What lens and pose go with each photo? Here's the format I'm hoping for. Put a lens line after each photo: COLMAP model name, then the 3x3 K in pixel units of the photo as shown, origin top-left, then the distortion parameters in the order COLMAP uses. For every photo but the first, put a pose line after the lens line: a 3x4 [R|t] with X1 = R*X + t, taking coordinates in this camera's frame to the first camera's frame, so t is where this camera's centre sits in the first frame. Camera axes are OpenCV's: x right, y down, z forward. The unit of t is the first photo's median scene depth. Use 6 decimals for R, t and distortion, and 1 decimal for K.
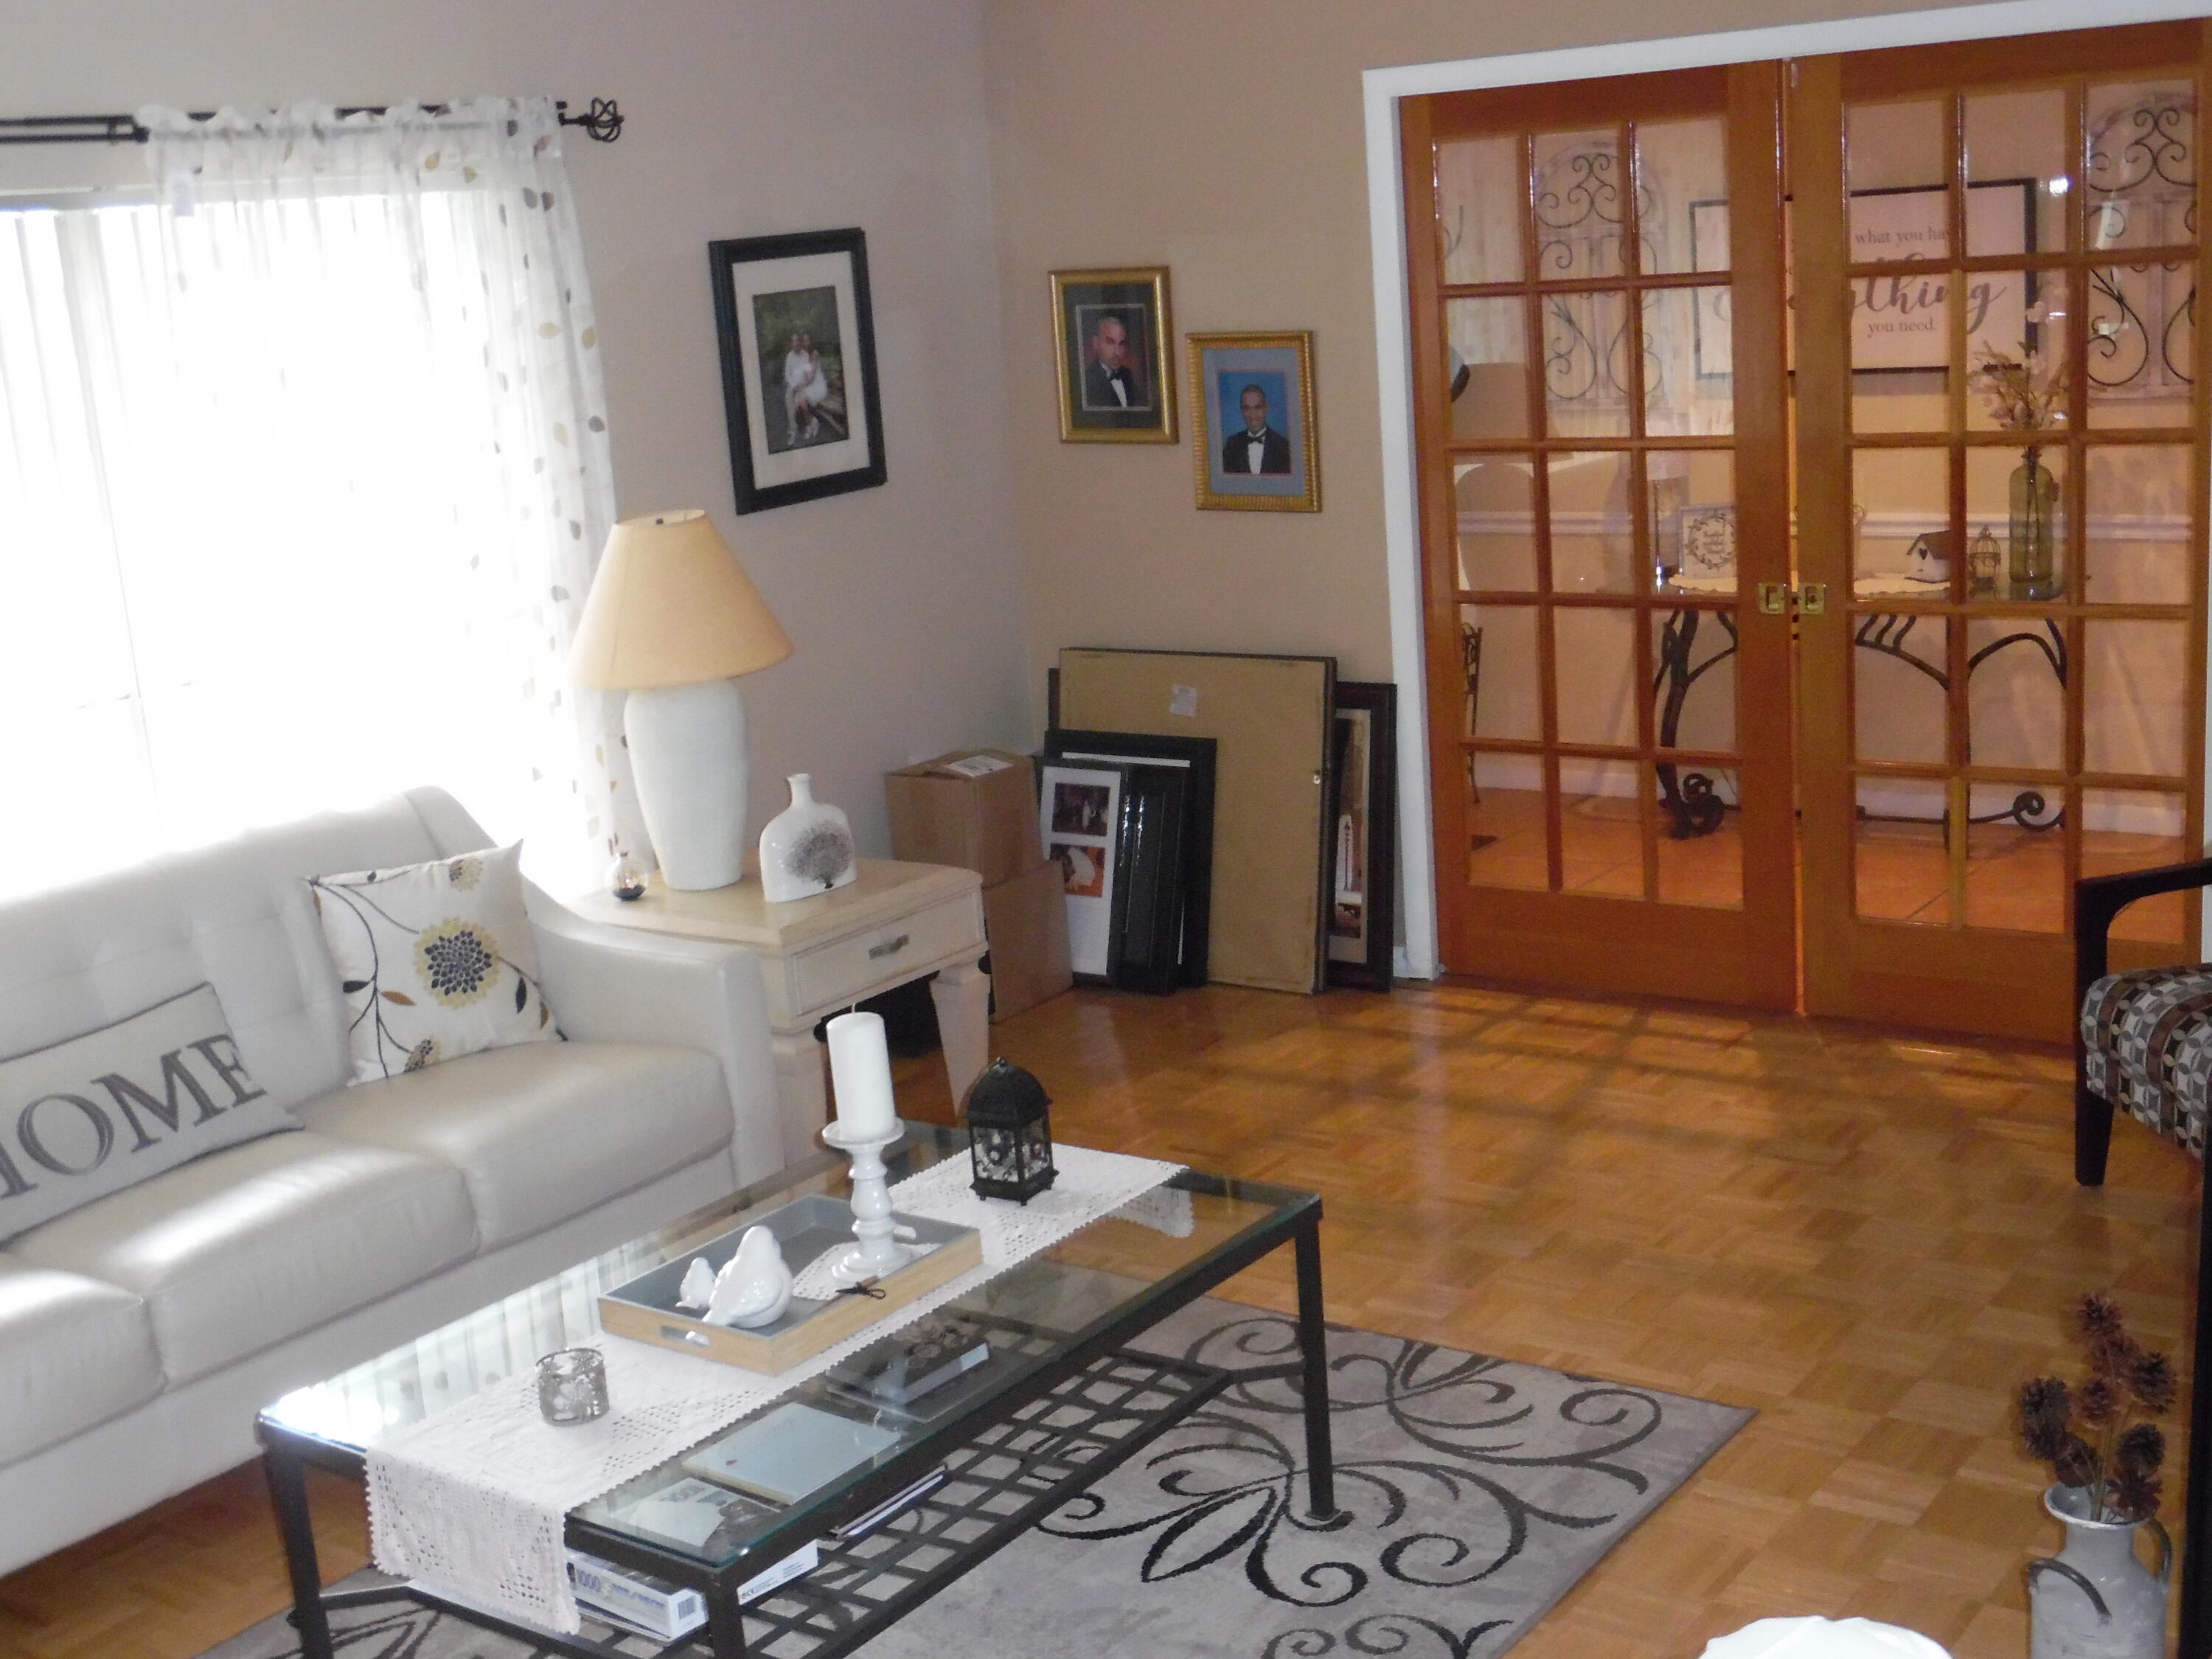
lens RADIAL K [[2702.6, 0, 1106.0], [0, 2702.6, 829.5], [0, 0, 1]] dist [-0.004264, -0.066358]
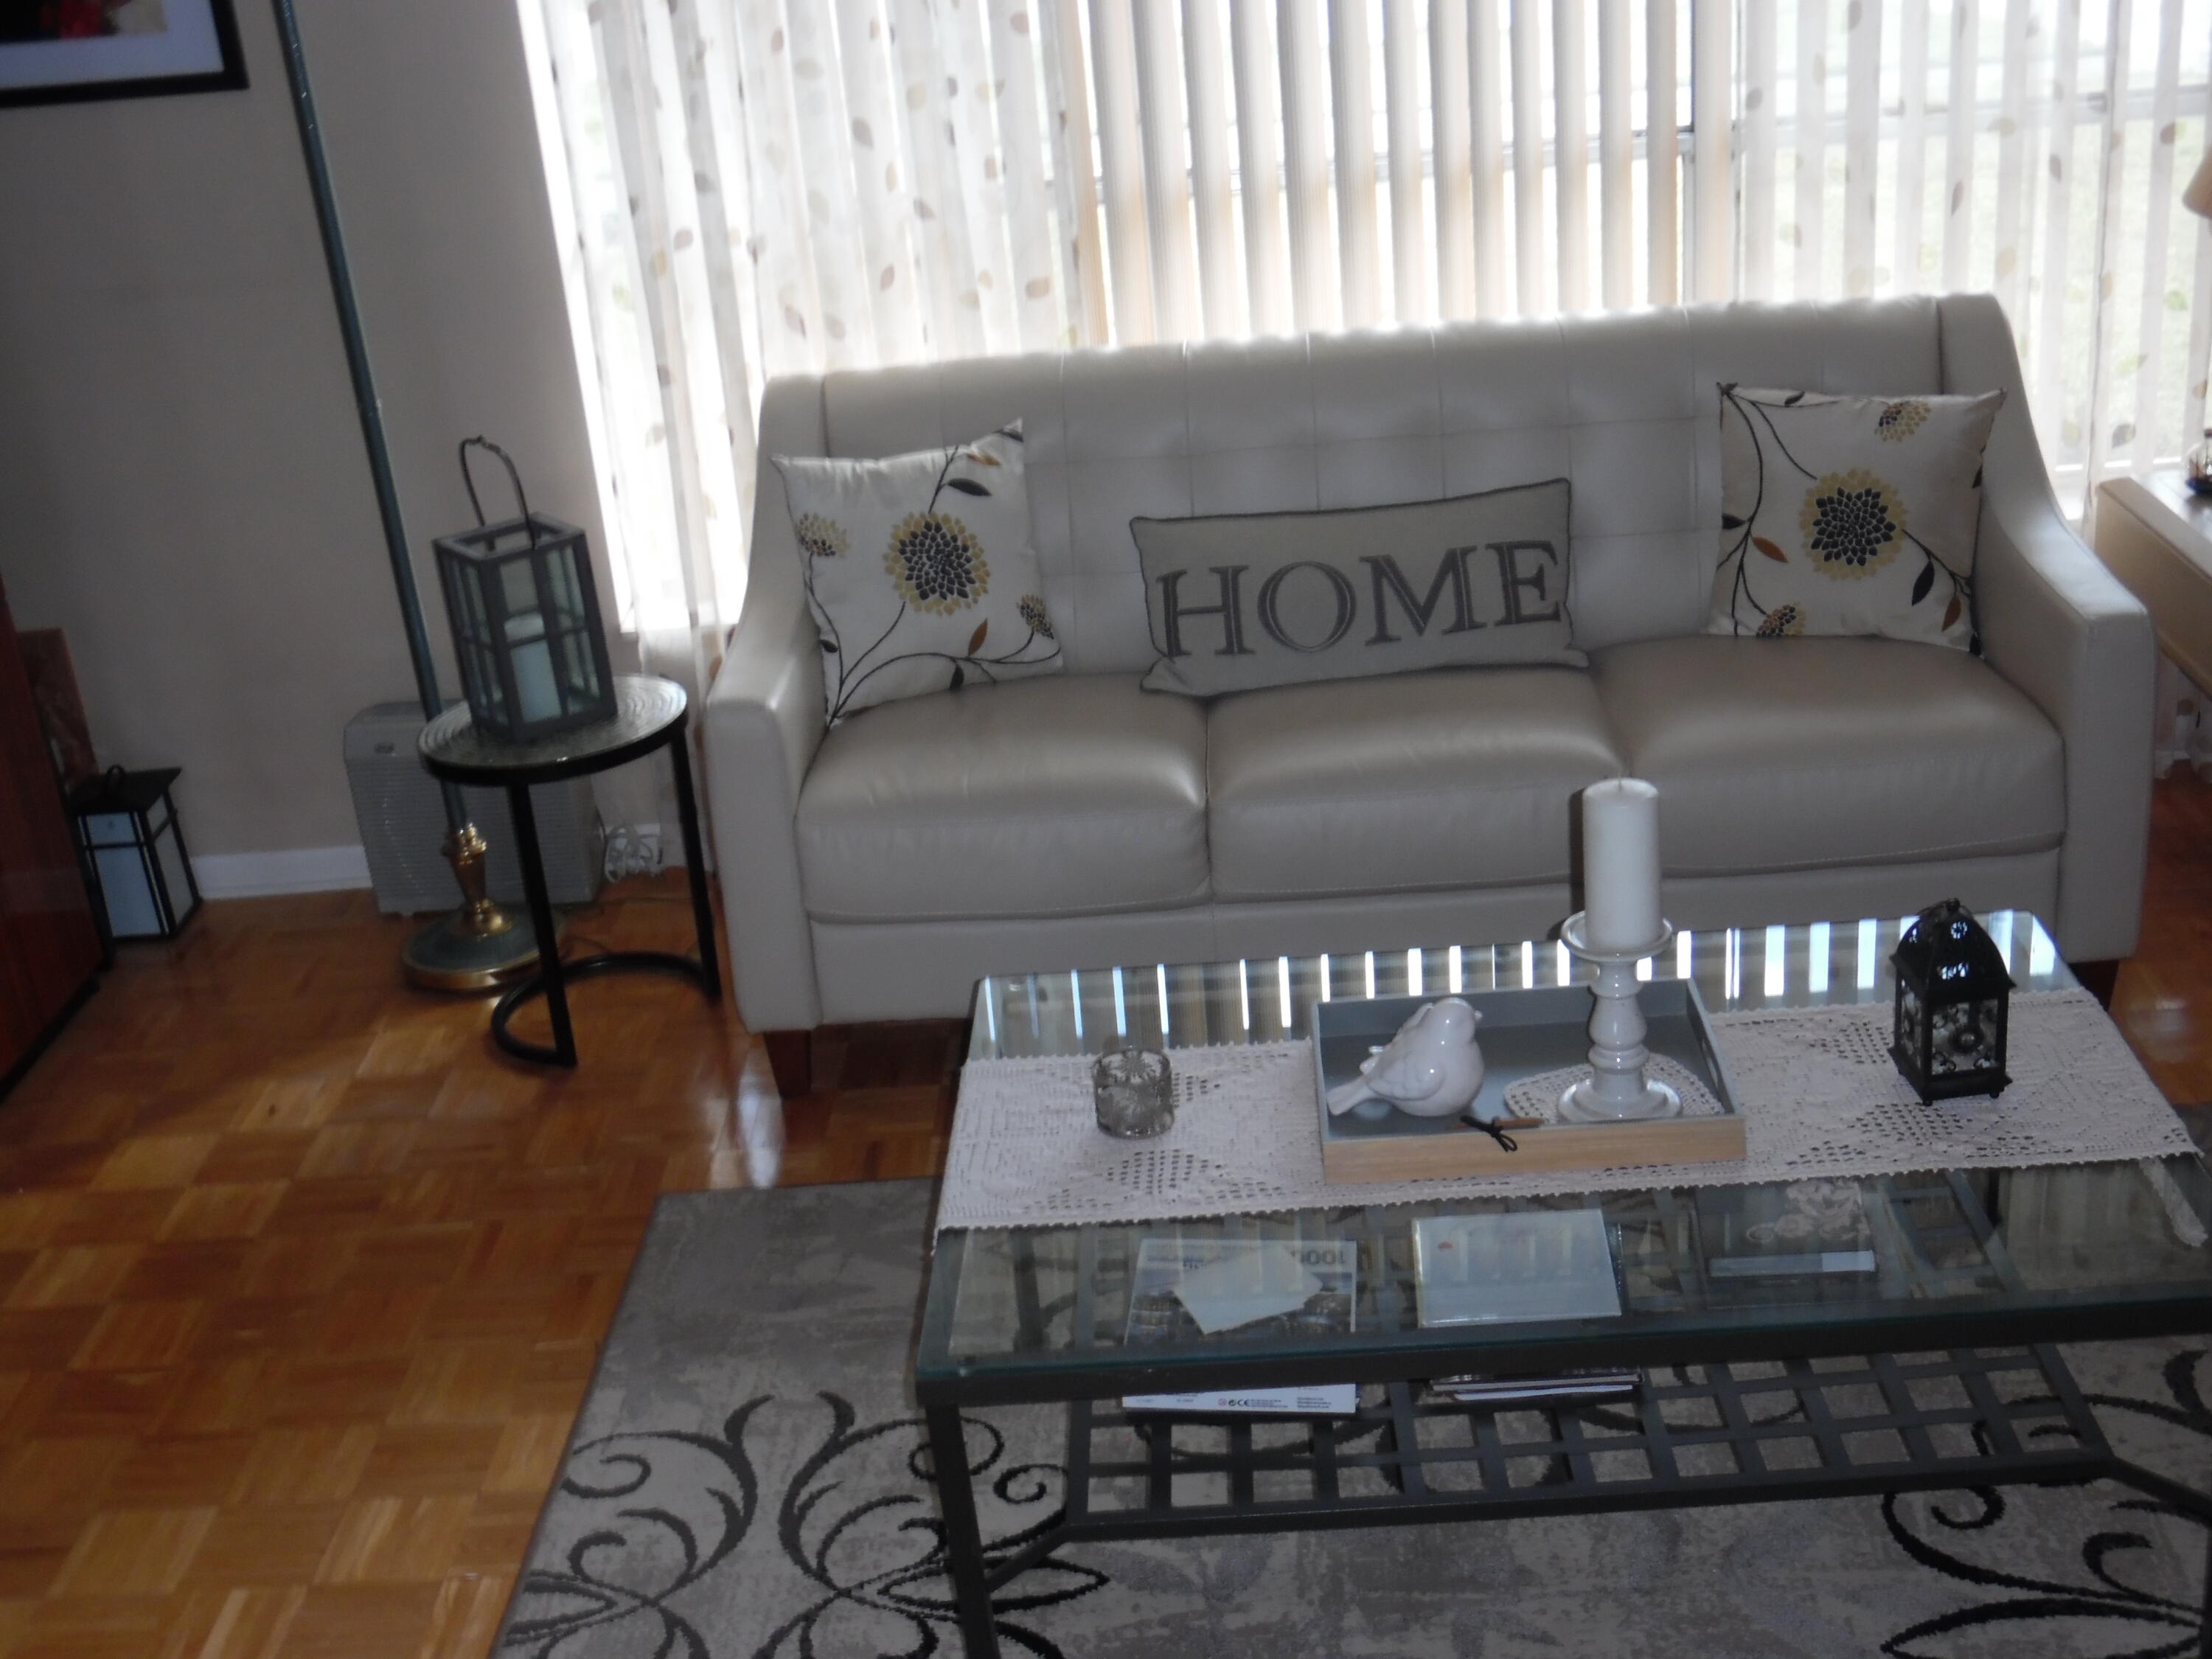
lens RADIAL K [[2675.0, 0, 1107.0], [0, 2675.0, 882.2], [0, 0, 1]] dist [-0.003038, -0.048401]
pose [[0.573942, 0.358166, -0.736415, 0.244033], [-0.137866, 0.928704, 0.344240, -0.090115], [0.807207, -0.096048, 0.582401, 0.307880]]
